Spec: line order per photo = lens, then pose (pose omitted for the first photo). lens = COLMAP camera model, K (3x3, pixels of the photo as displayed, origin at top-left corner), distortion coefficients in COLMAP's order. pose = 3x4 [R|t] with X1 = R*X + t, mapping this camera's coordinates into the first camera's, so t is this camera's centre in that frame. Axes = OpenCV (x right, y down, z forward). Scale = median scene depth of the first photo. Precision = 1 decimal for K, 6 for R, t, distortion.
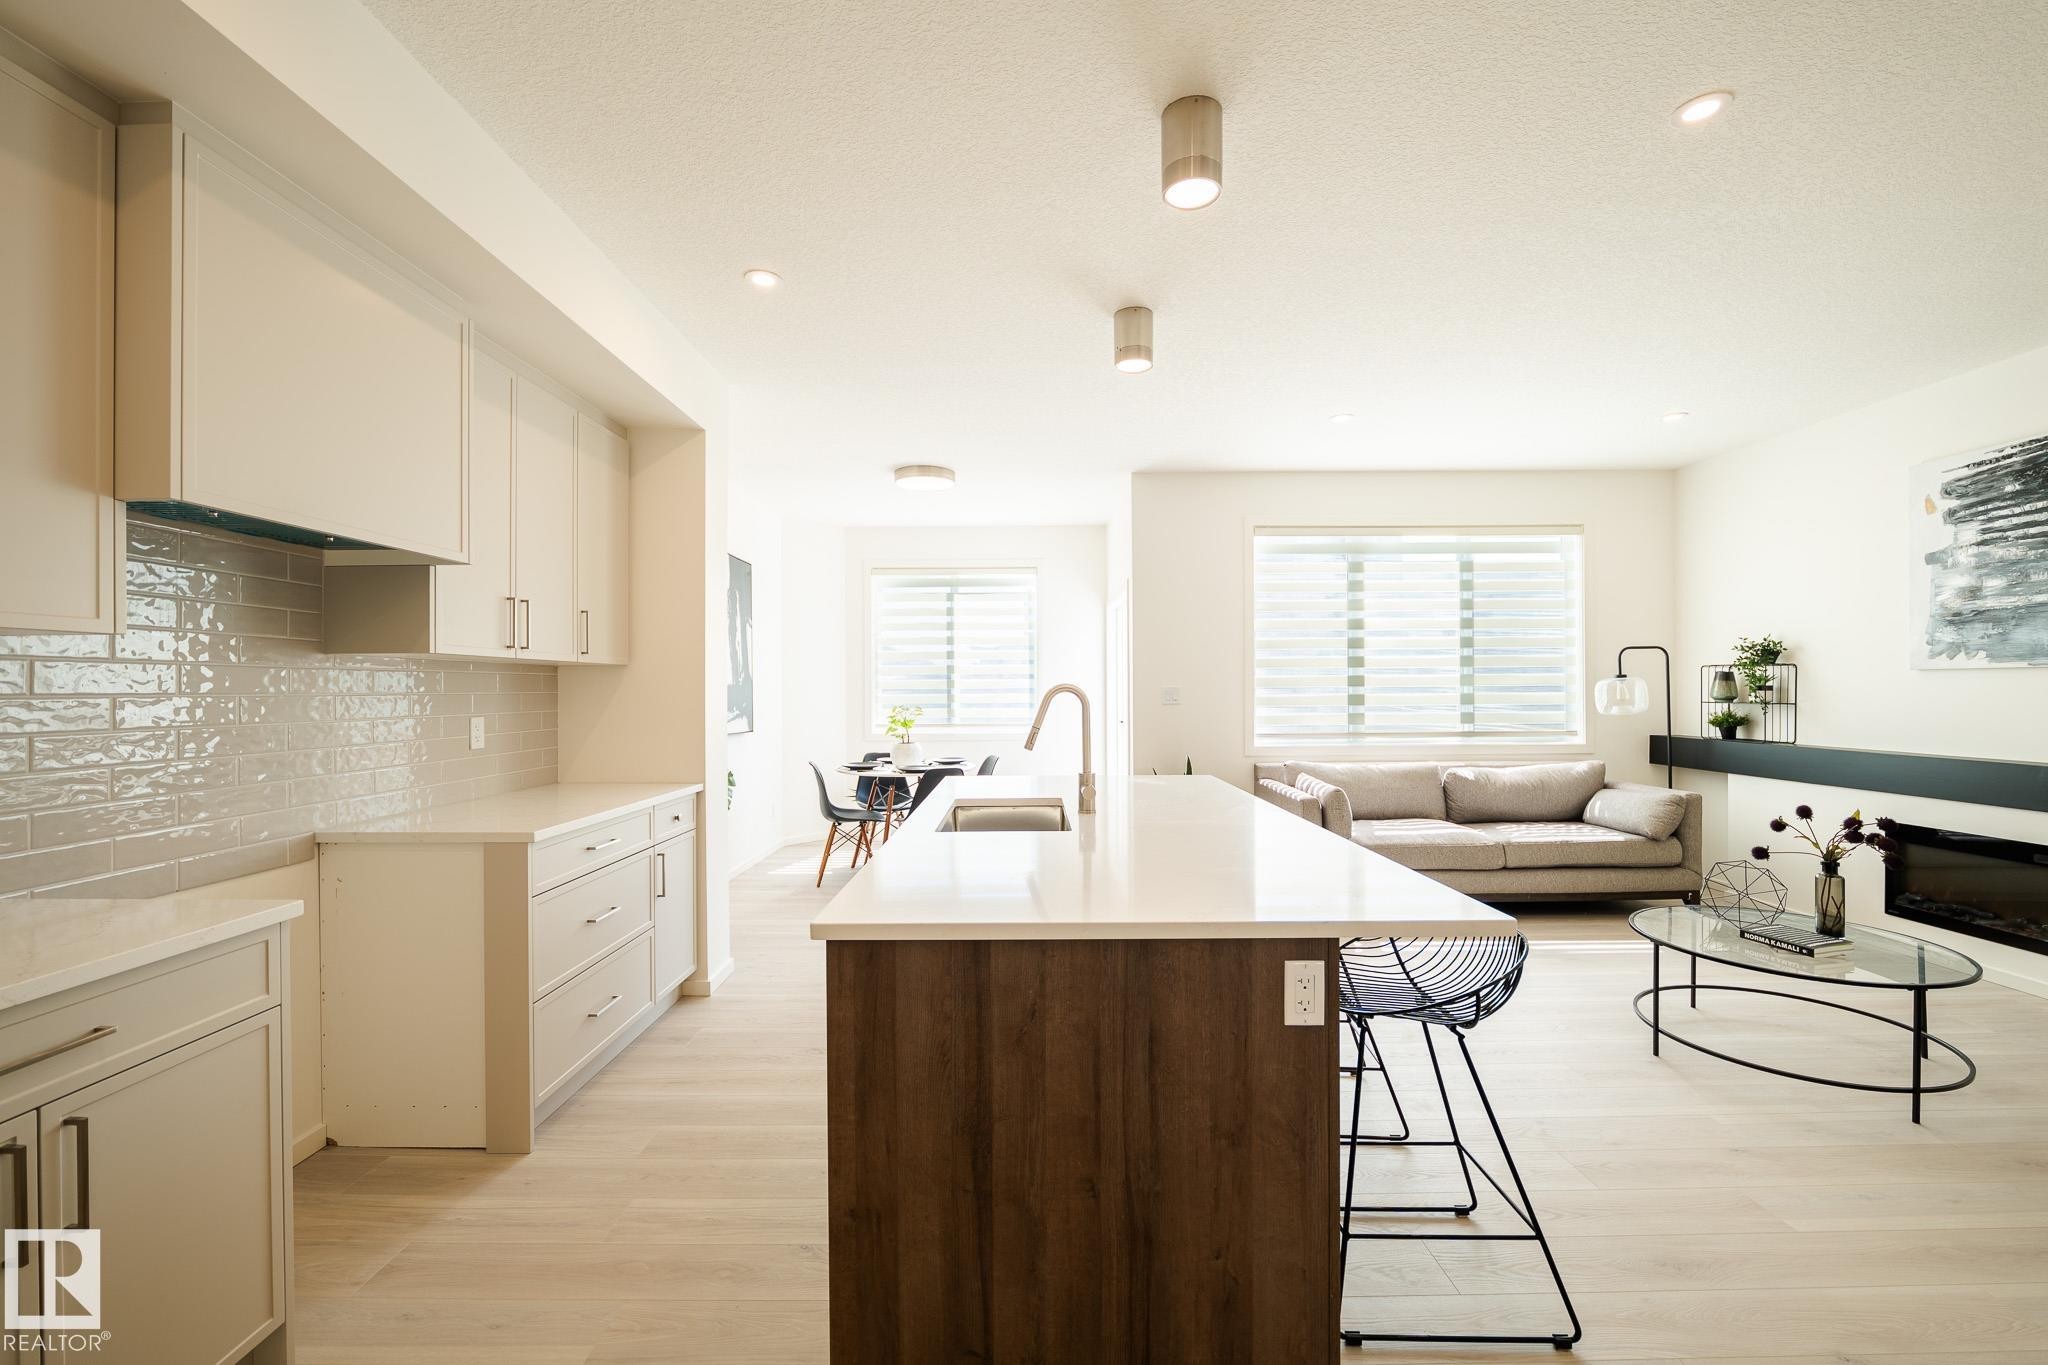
lens RADIAL K [[835.5, 0, 1033.0], [0, 835.5, 686.8], [0, 0, 1]] dist [-0.011290, 0.000600]
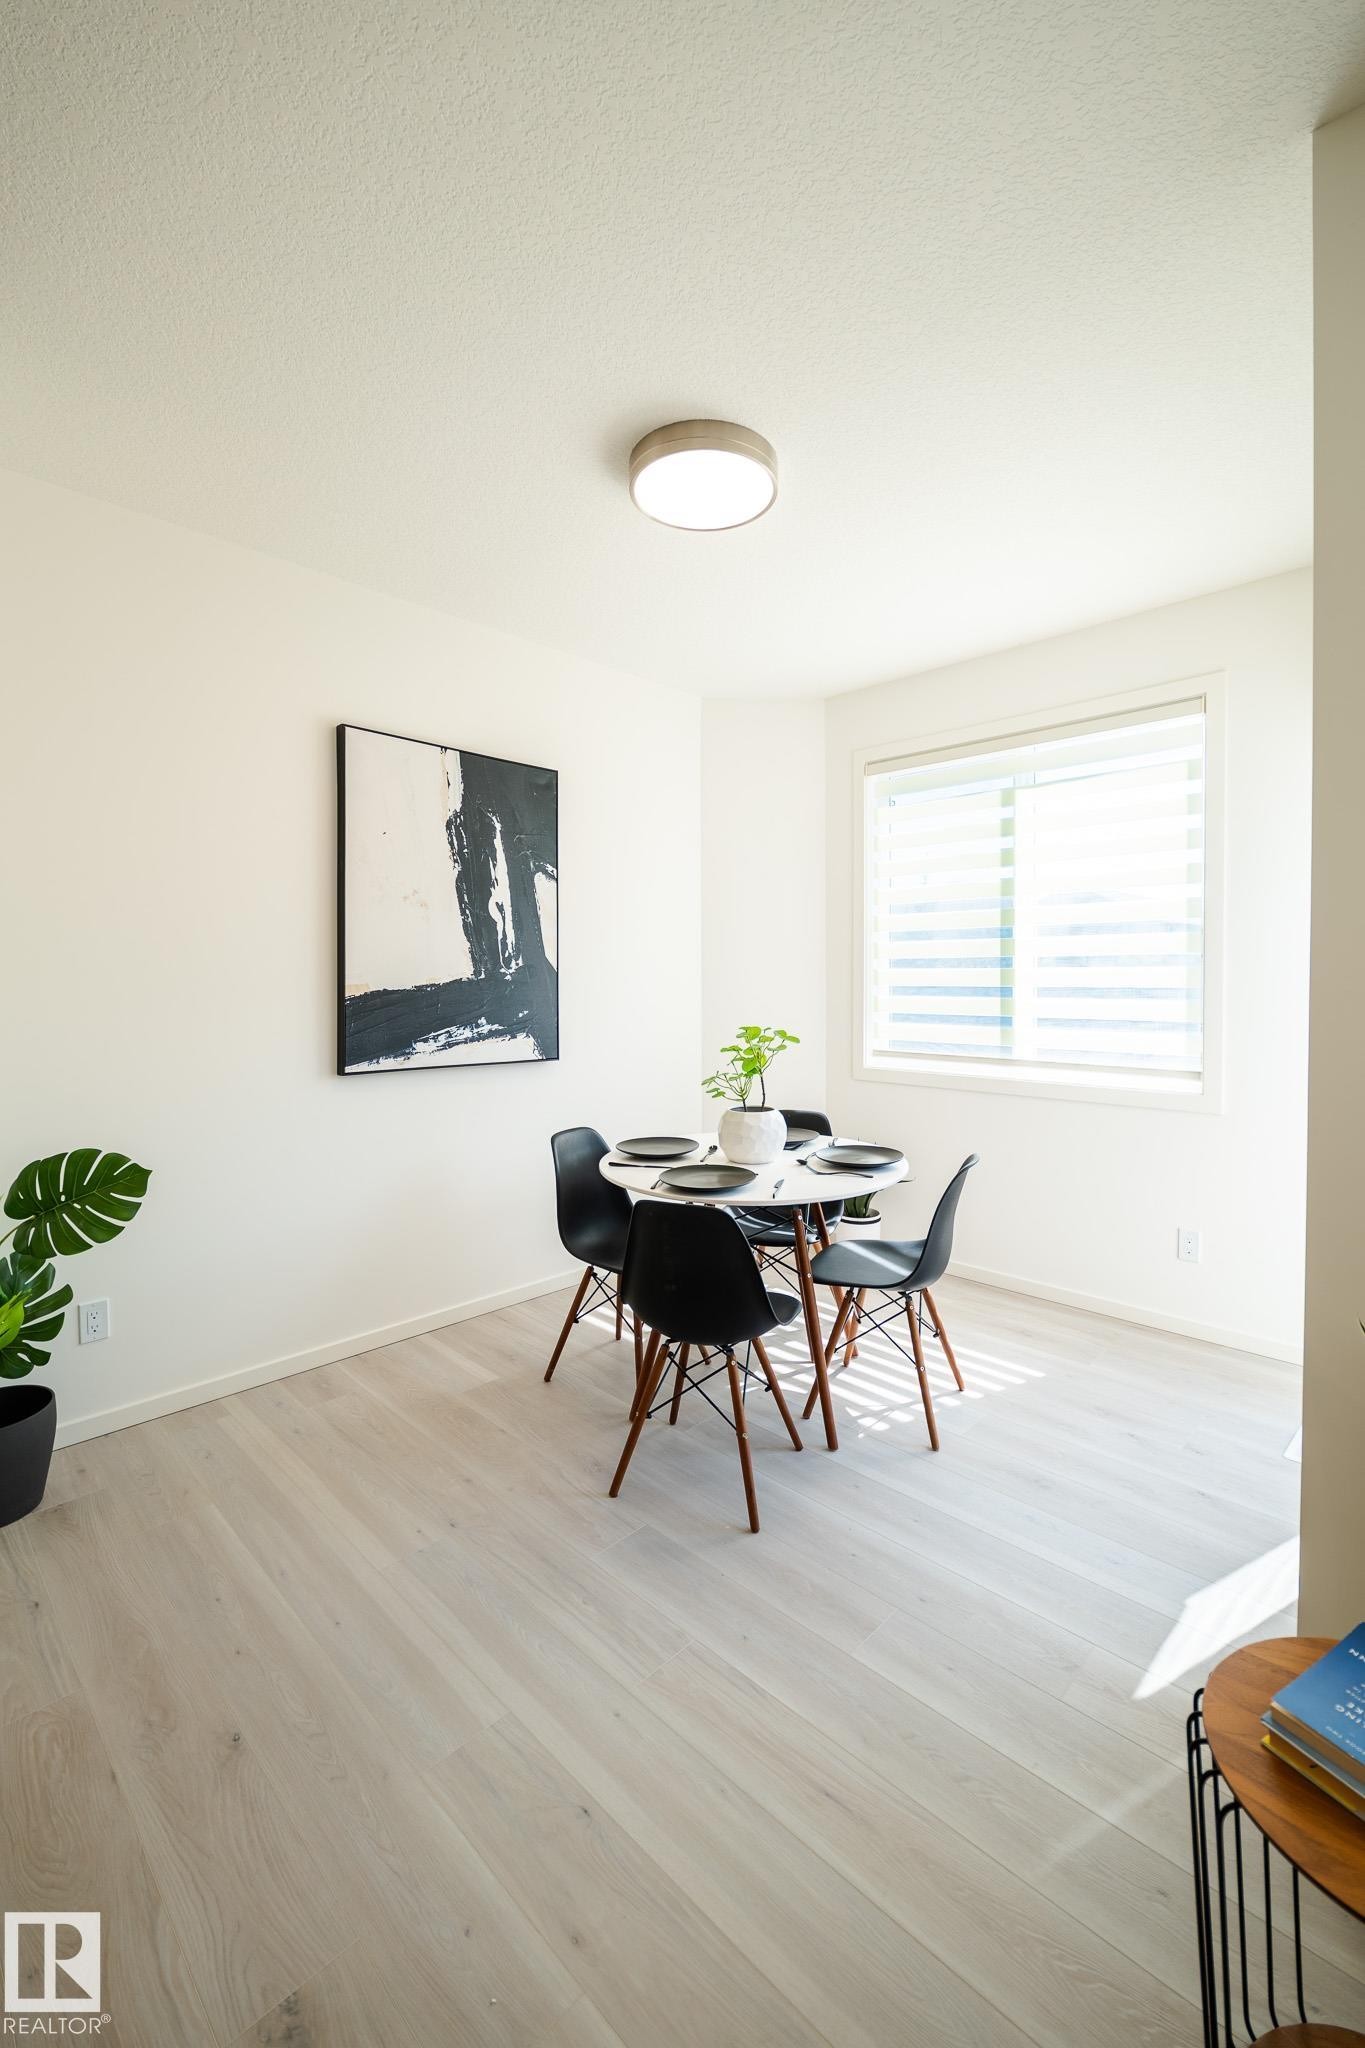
lens RADIAL K [[865.9, 0, 696.0], [0, 865.9, 991.1], [0, 0, 1]] dist [-0.013960, 0.002584]
pose [[0.710913, 0.015939, -0.703100, 0.242278], [-0.001001, 0.999765, 0.021652, -0.010694], [0.703280, -0.014689, 0.710762, 0.981020]]
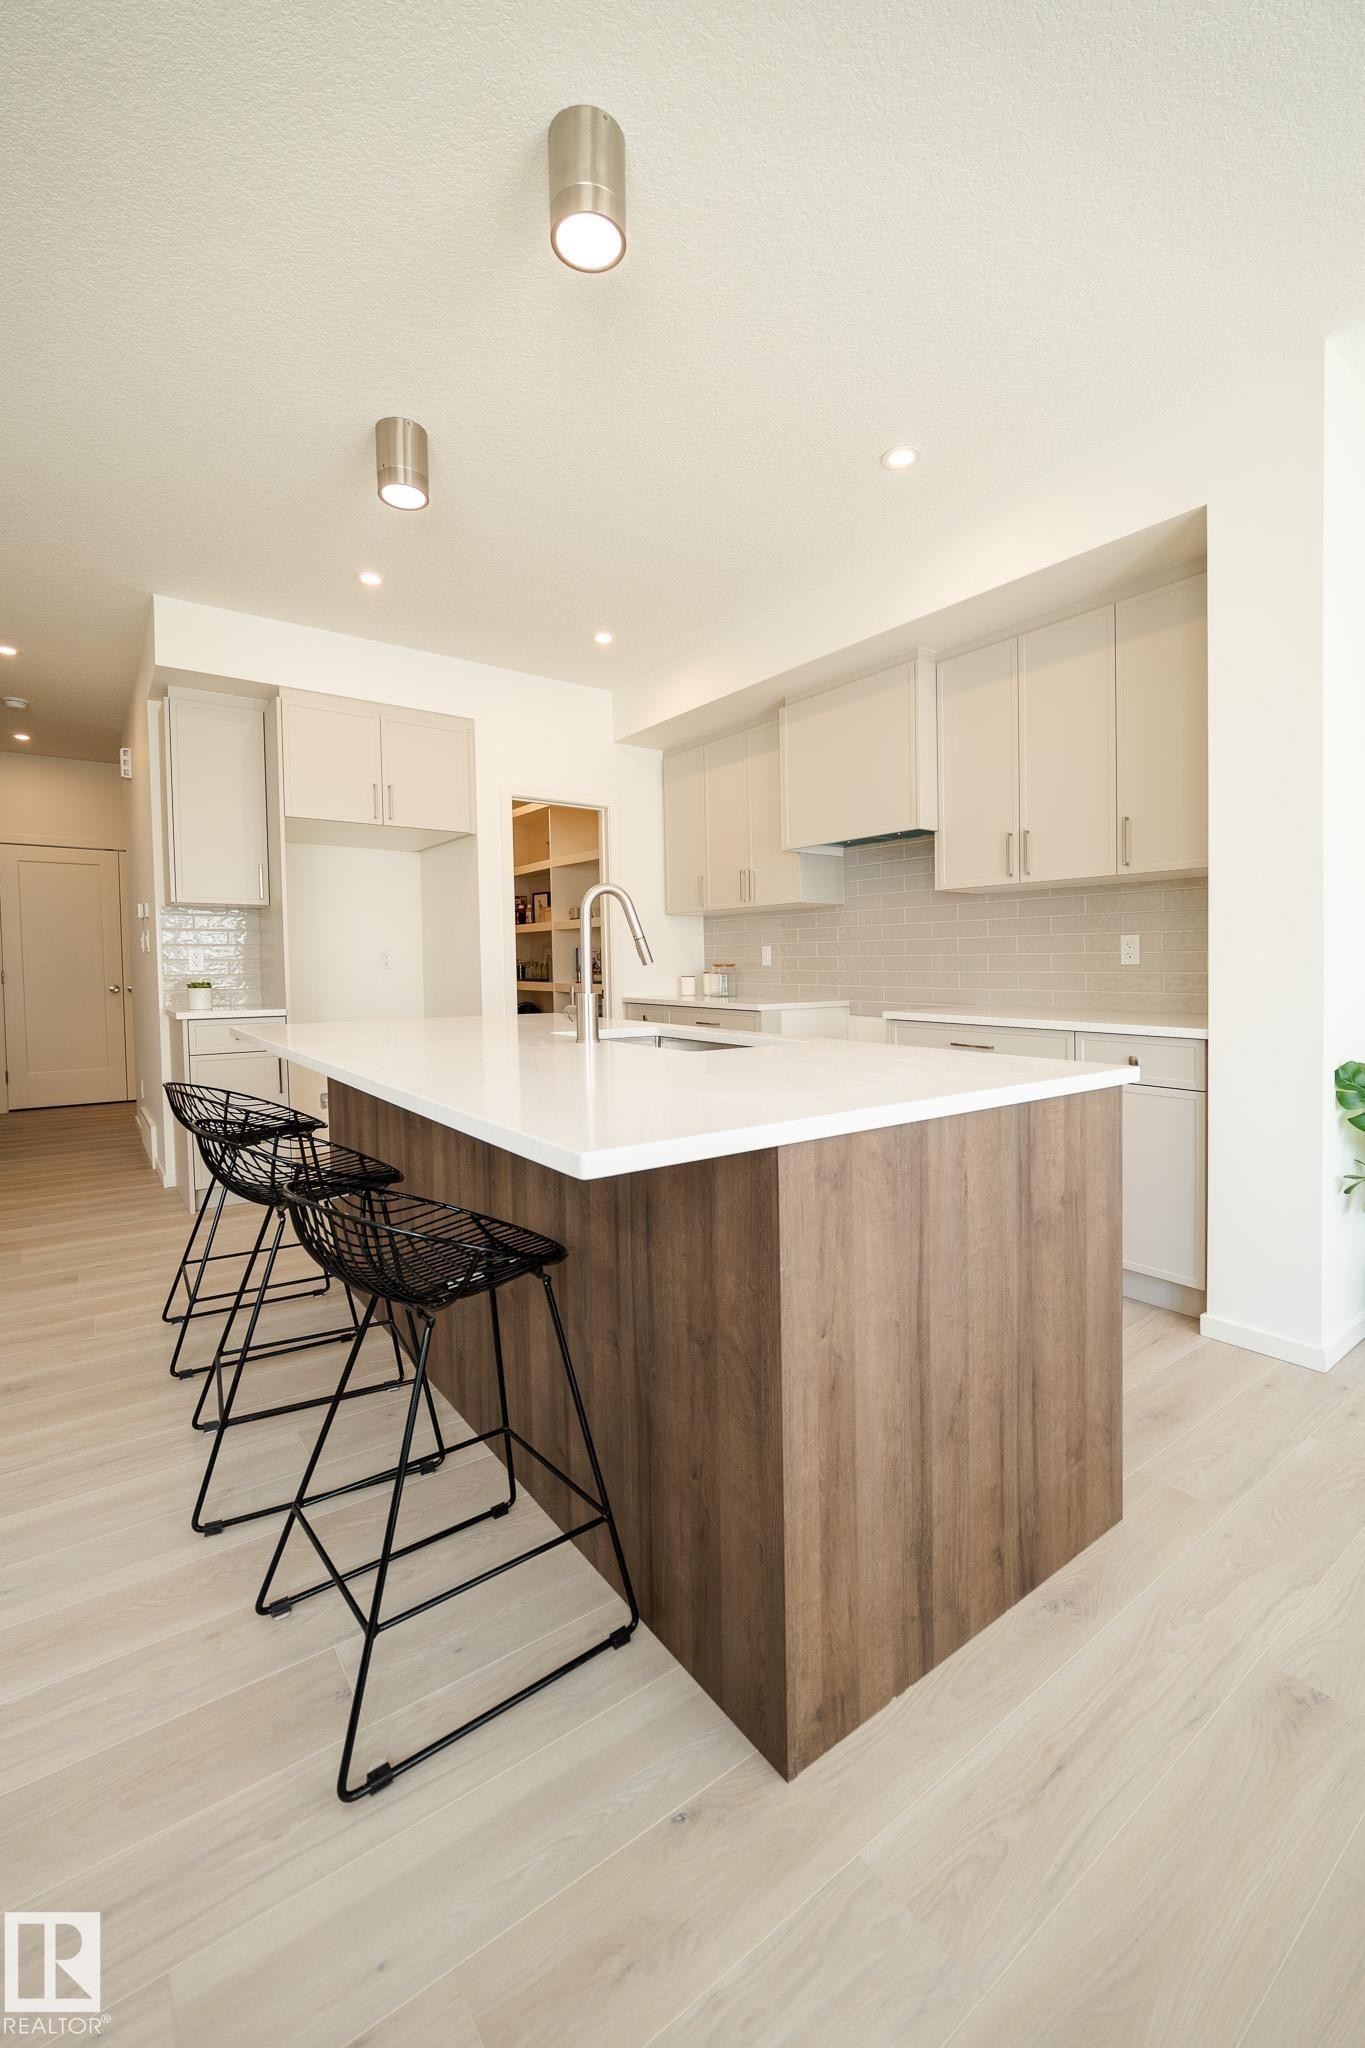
lens RADIAL K [[835.5, 0, 691.9], [0, 835.5, 996.6], [0, 0, 1]] dist [-0.011290, 0.000600]
pose [[-0.803428, 0.033712, -0.594446, 0.324821], [0.013533, 0.999172, 0.038373, 0.054967], [0.595248, 0.022785, -0.803219, 1.196673]]
